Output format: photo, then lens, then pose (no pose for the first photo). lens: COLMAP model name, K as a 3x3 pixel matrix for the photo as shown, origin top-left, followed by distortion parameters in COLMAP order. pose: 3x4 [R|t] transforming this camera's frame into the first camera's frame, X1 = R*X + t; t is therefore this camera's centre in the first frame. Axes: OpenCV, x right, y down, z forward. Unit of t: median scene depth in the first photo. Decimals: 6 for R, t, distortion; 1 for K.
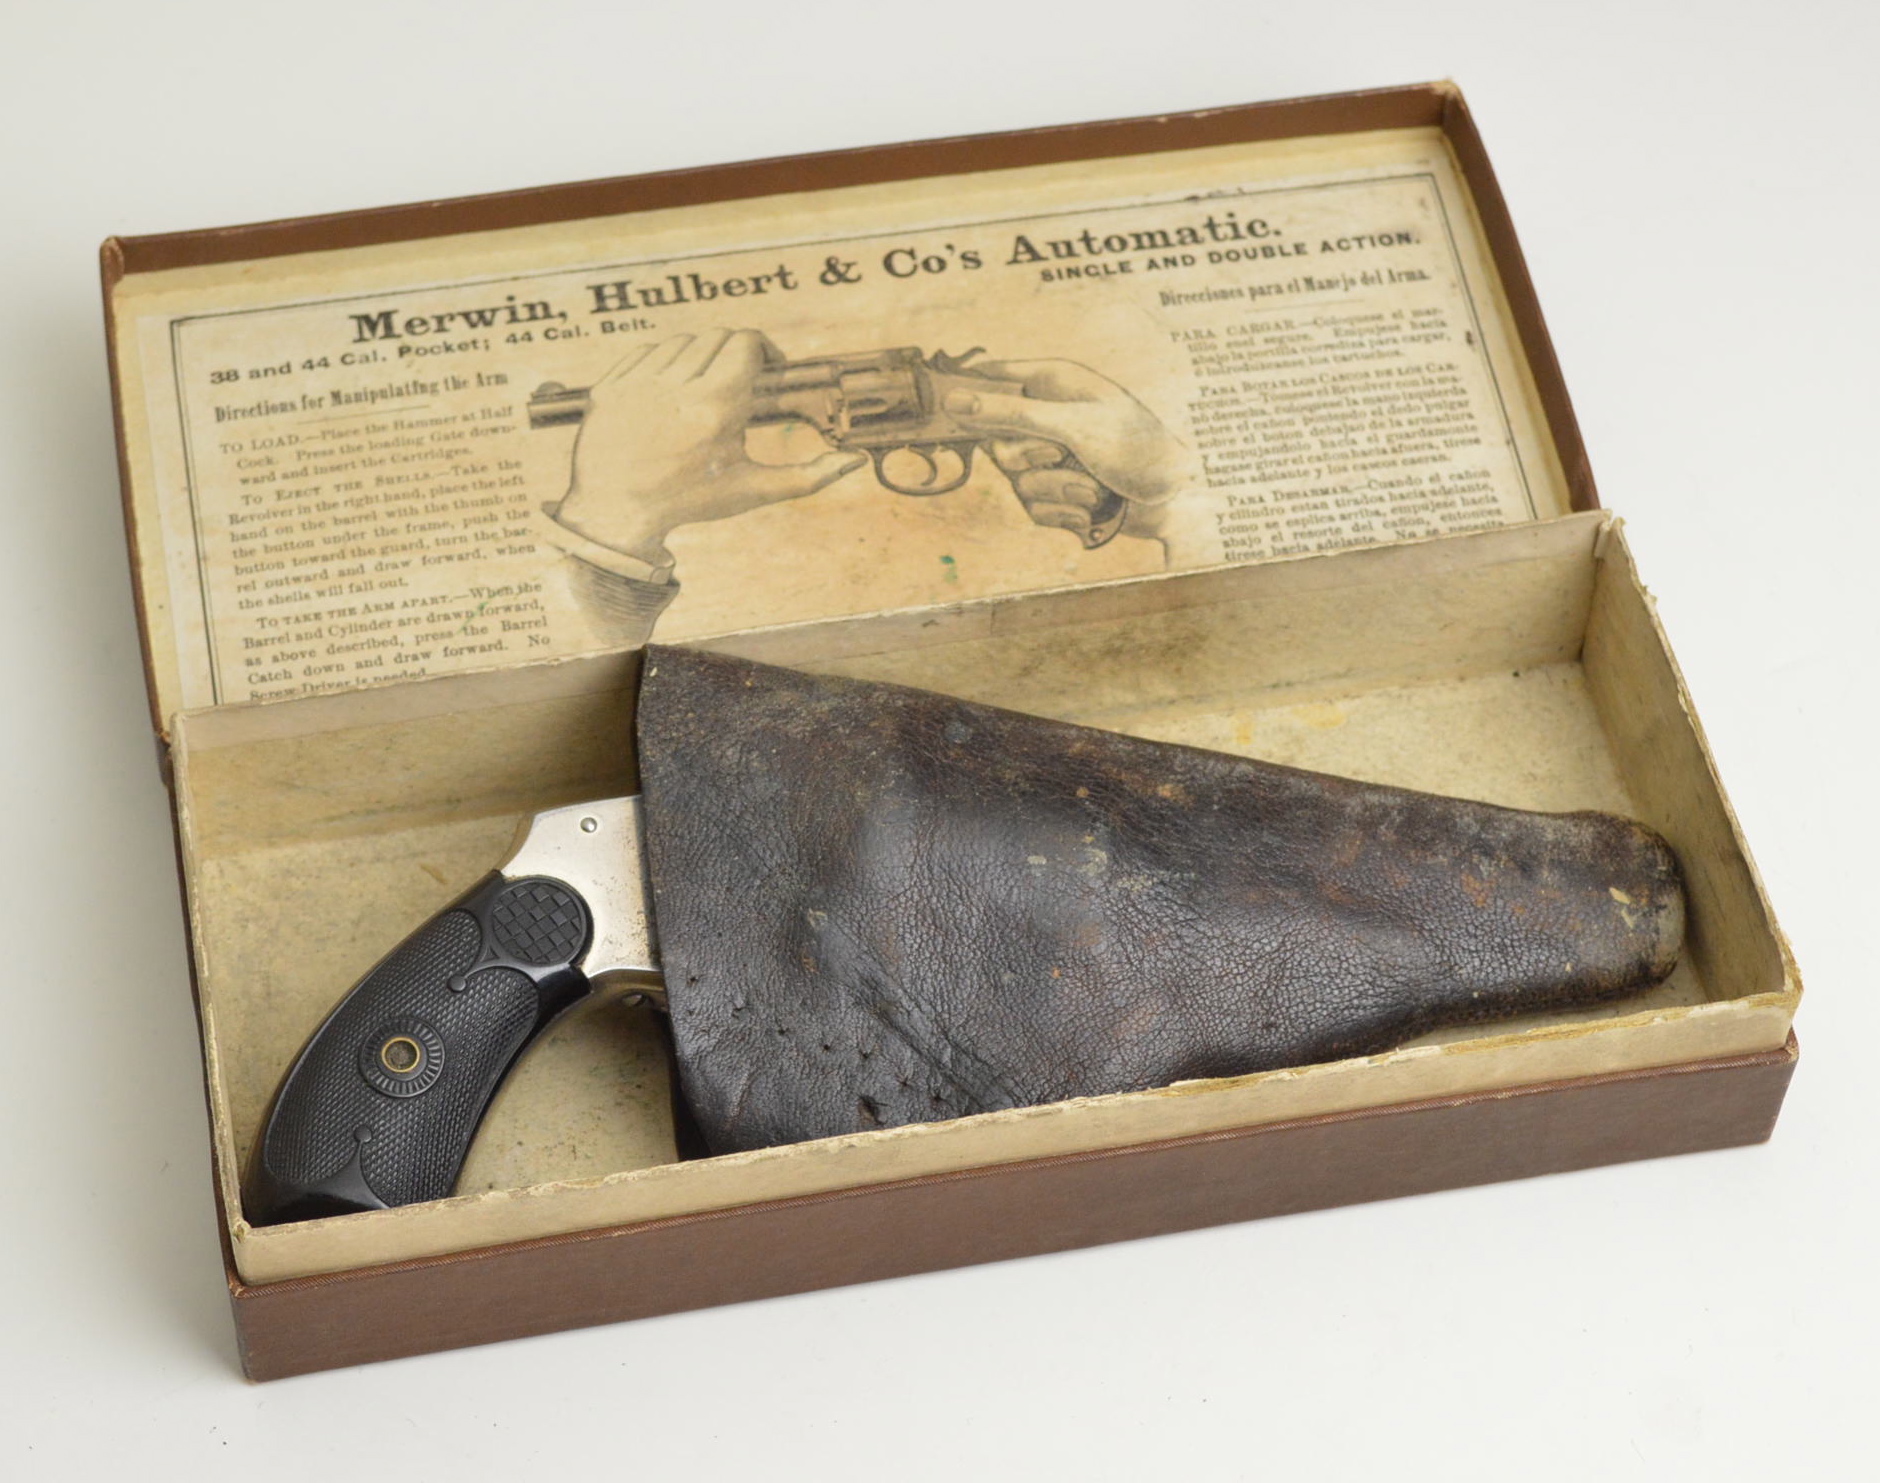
lens RADIAL K [[4306.9, 0, 938.2], [0, 4306.9, 738.3], [0, 0, 1]] dist [0.084529, 0.000000]
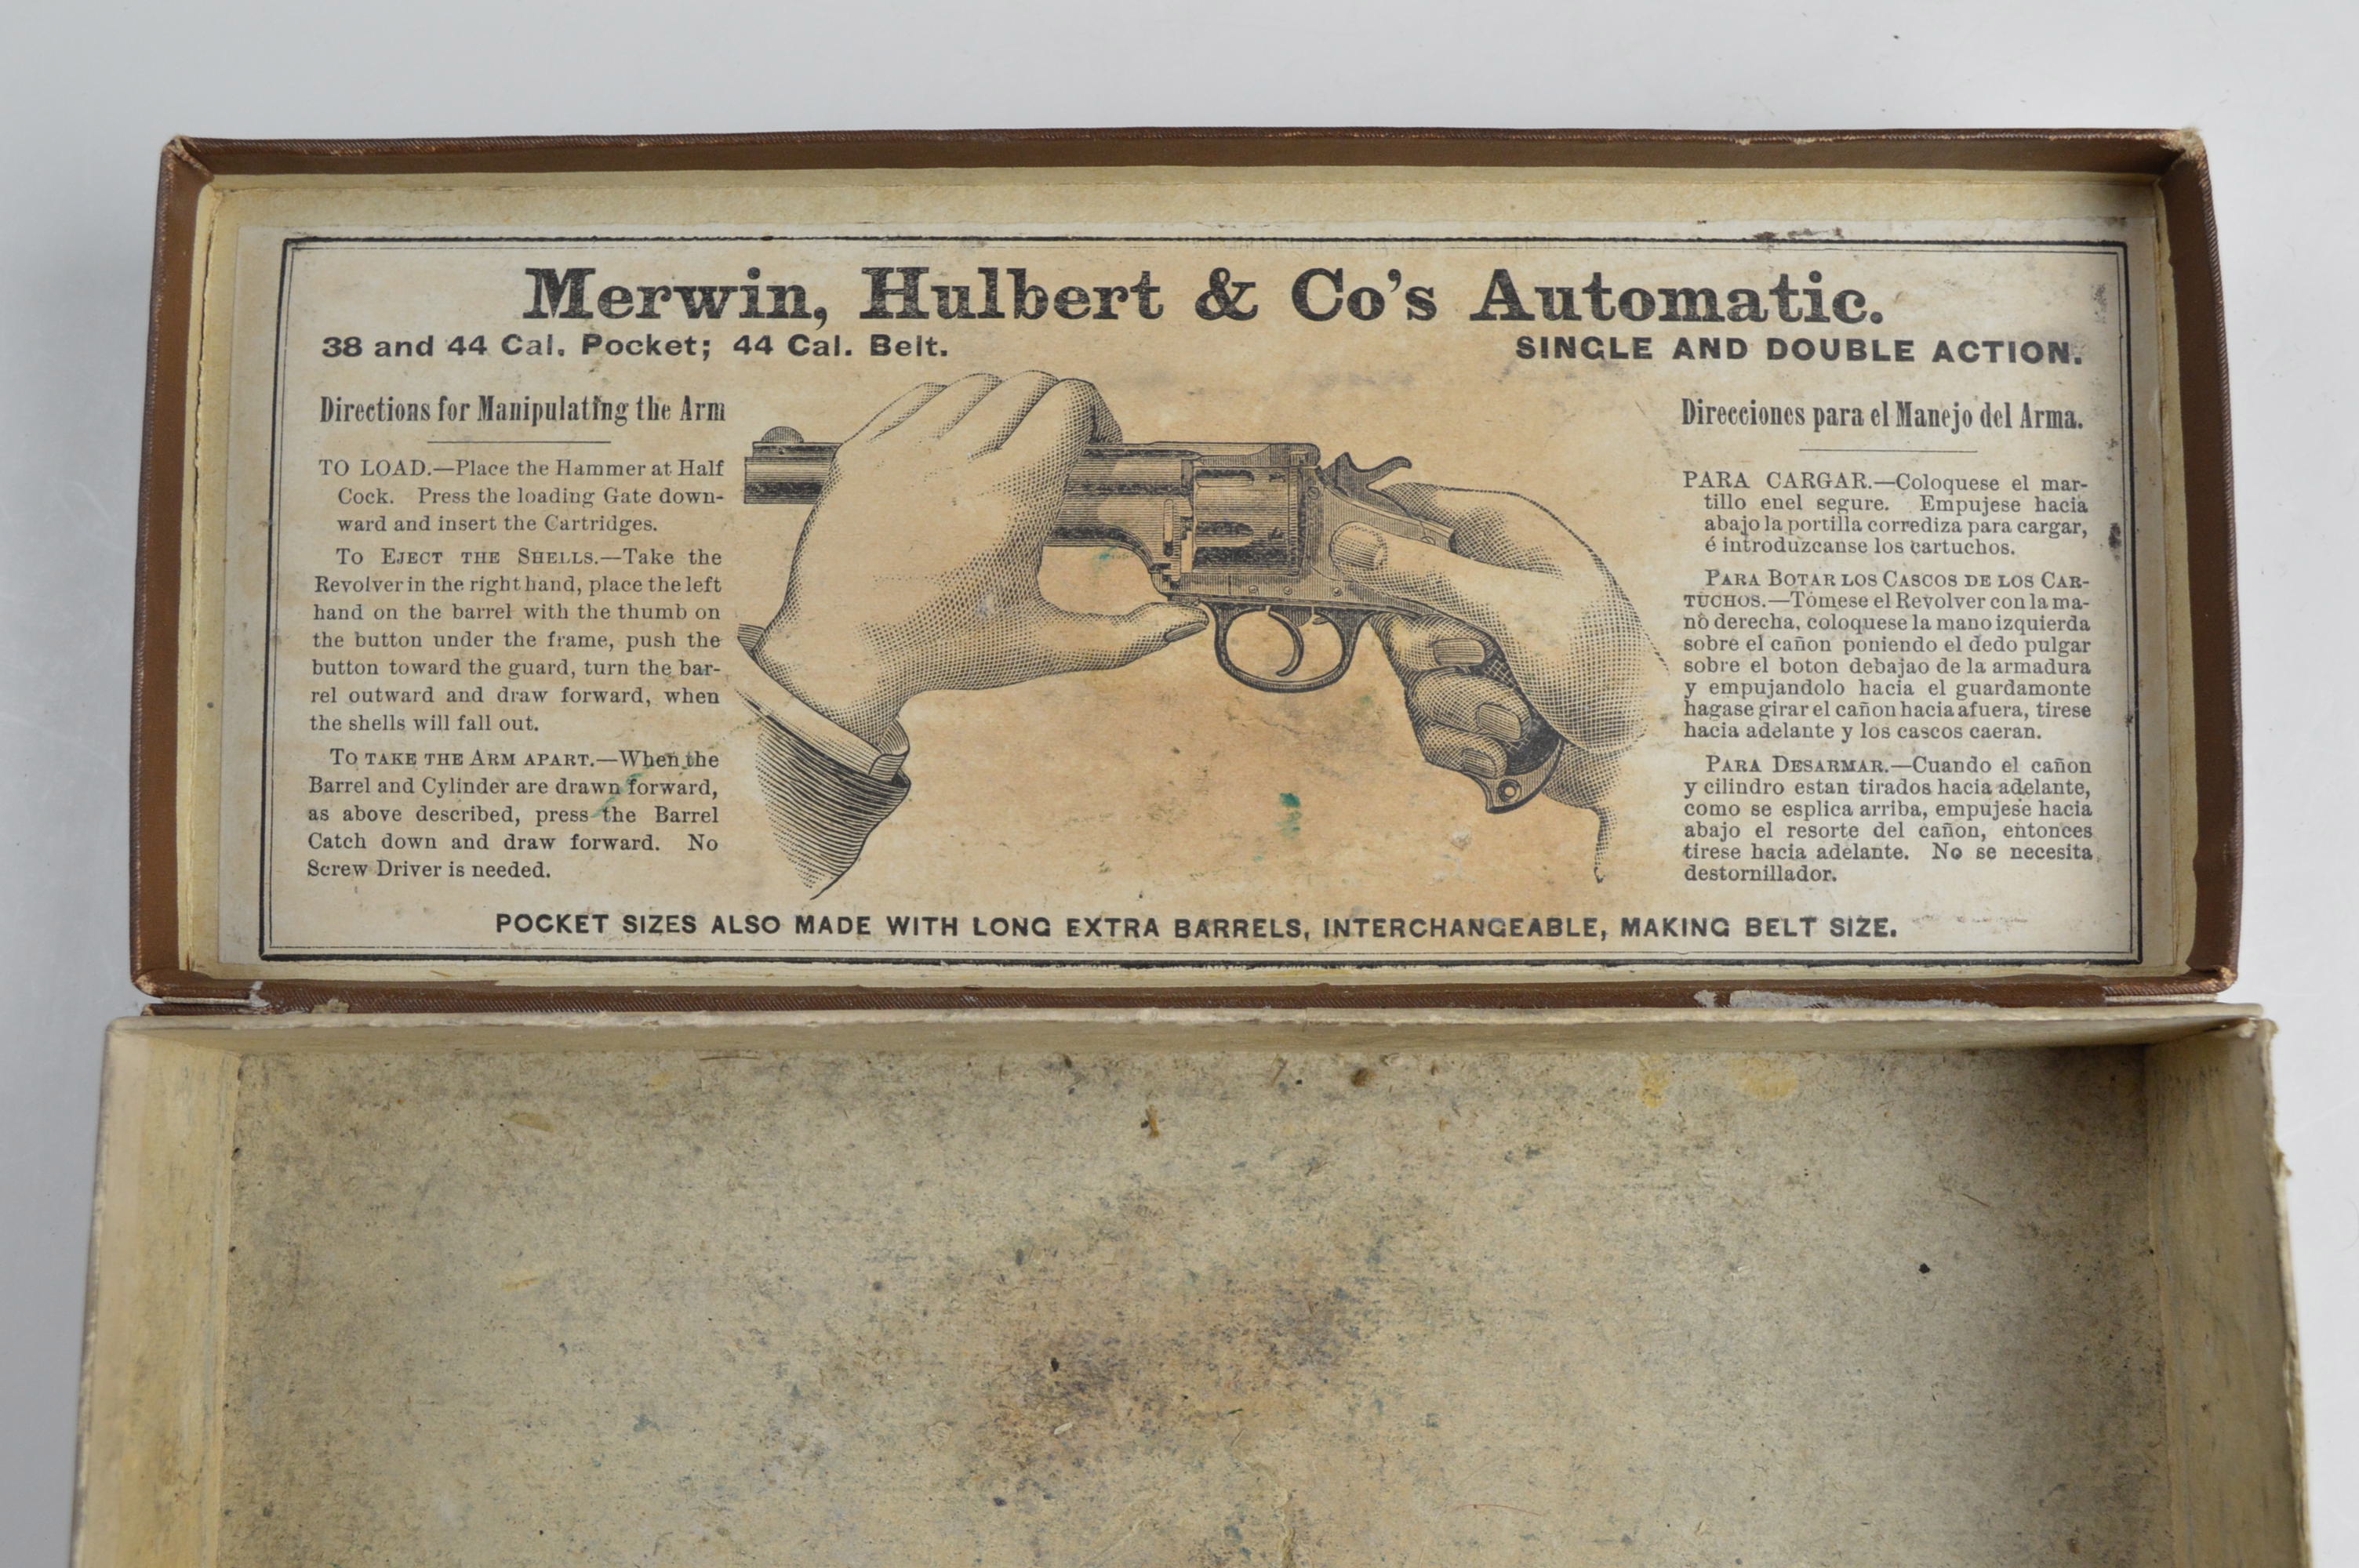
lens RADIAL K [[2581.2, 0, 1174.7], [0, 2581.2, 791.6], [0, 0, 1]] dist [-0.033930, 0.000000]
pose [[0.979449, 0.185627, -0.078883, 0.016463], [-0.132350, 0.886642, 0.443113, -0.224673], [0.152194, -0.423566, 0.892988, 0.610729]]
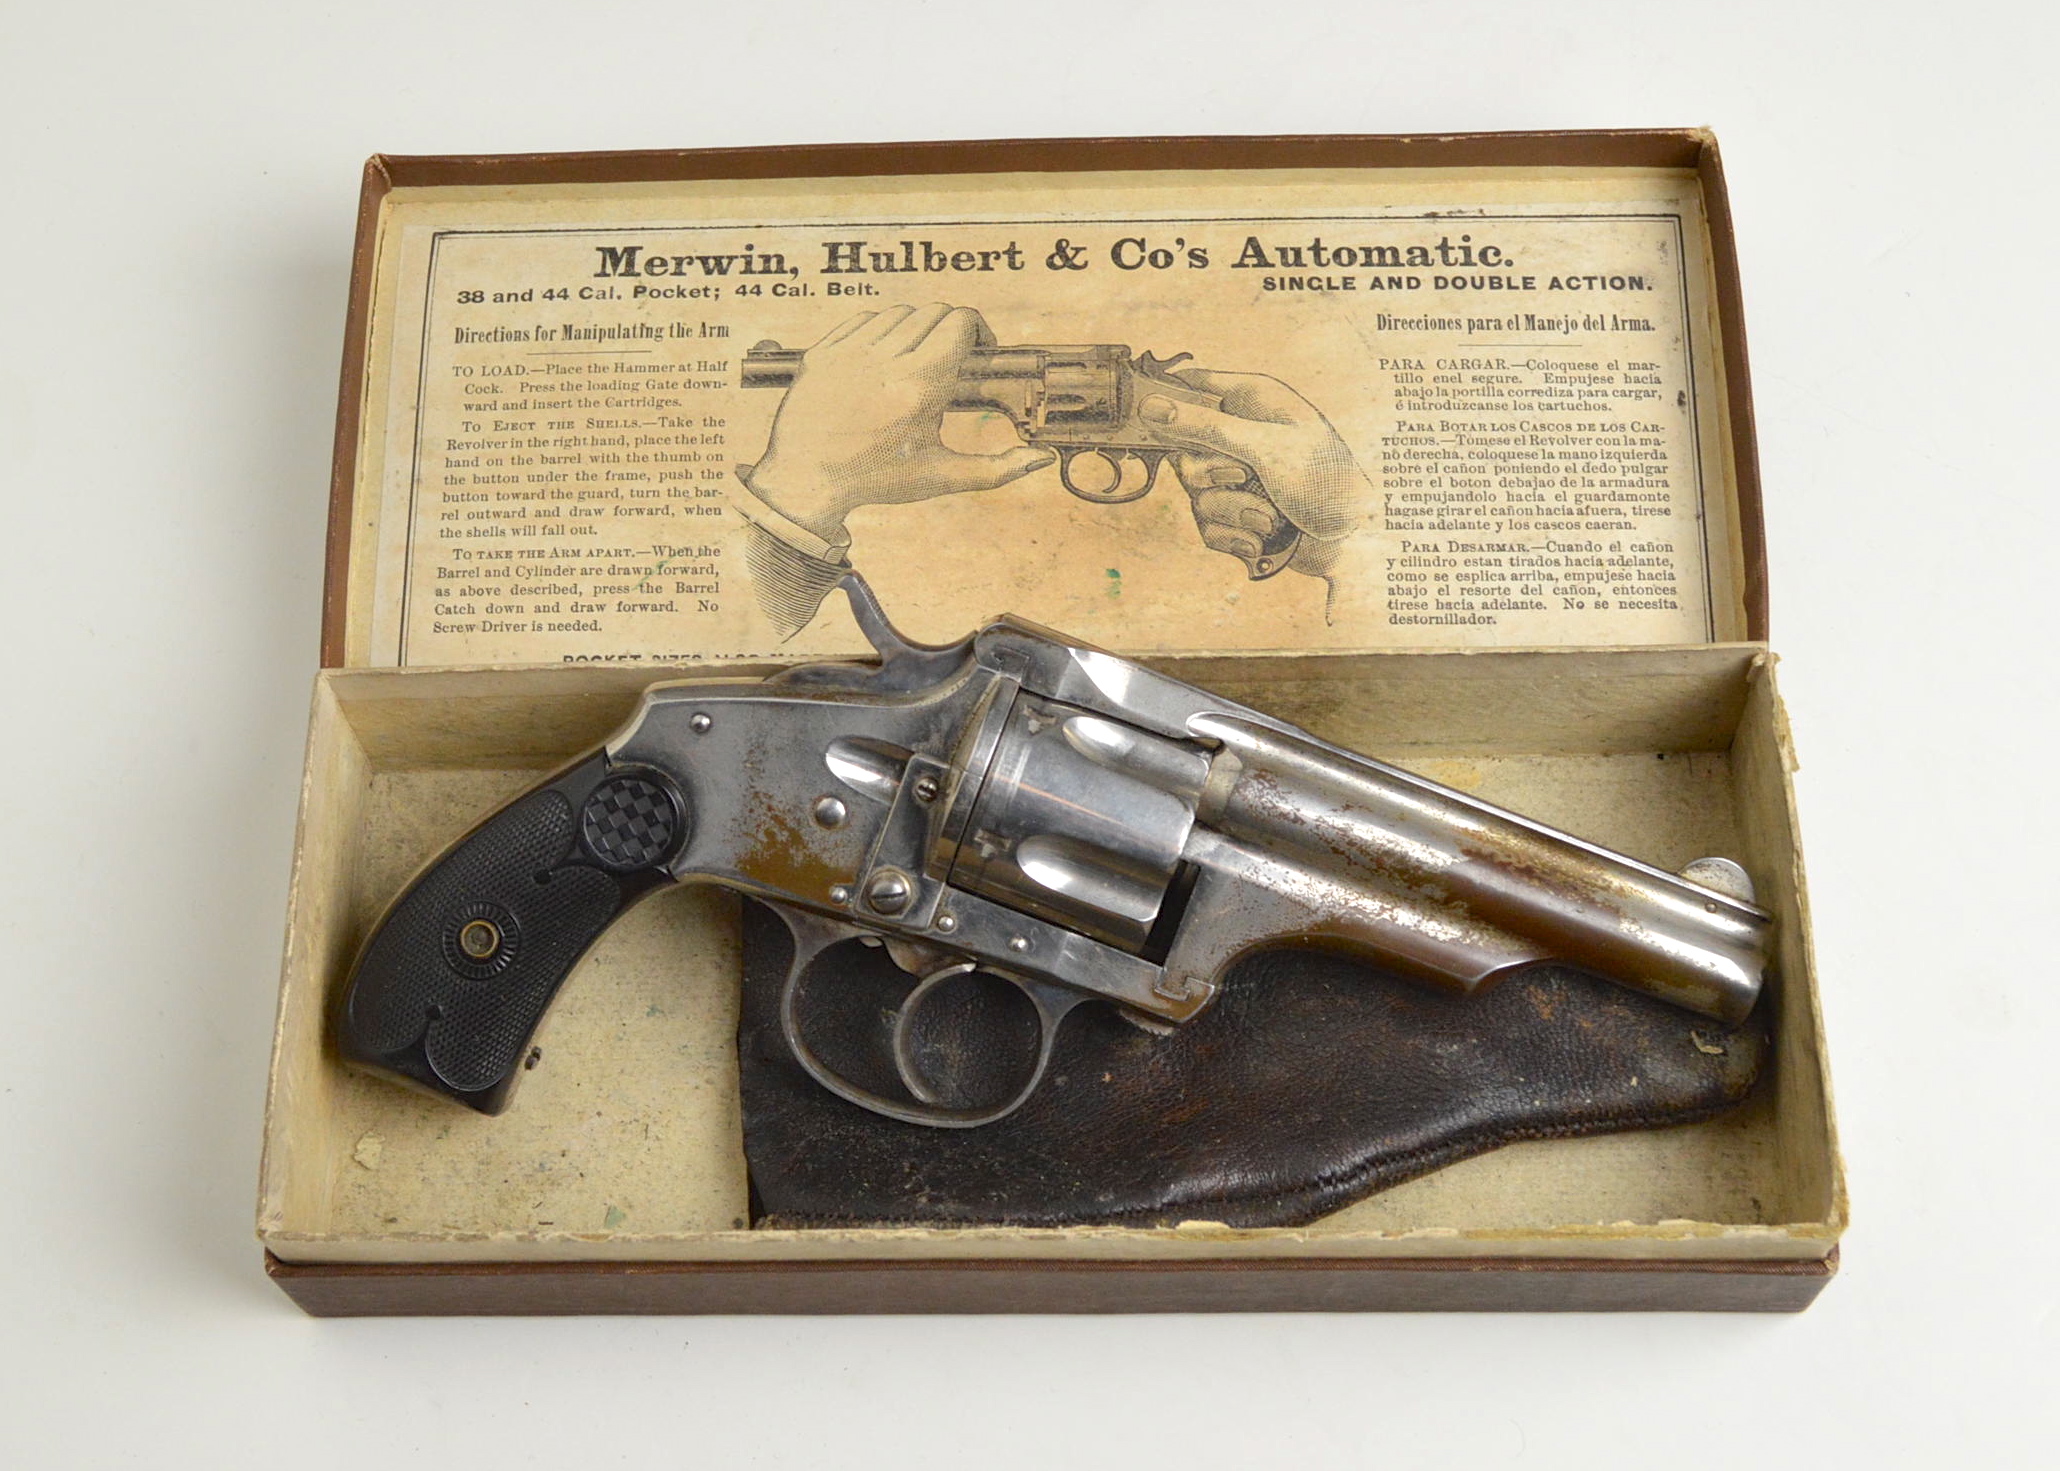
lens RADIAL K [[3039.2, 0, 982.7], [0, 3039.2, 681.0], [0, 0, 1]] dist [-0.000602, 0.000000]
pose [[0.976245, 0.147699, -0.158526, 0.088815], [-0.116566, 0.974771, 0.190352, -0.148230], [0.182641, -0.167351, 0.968832, 0.286332]]
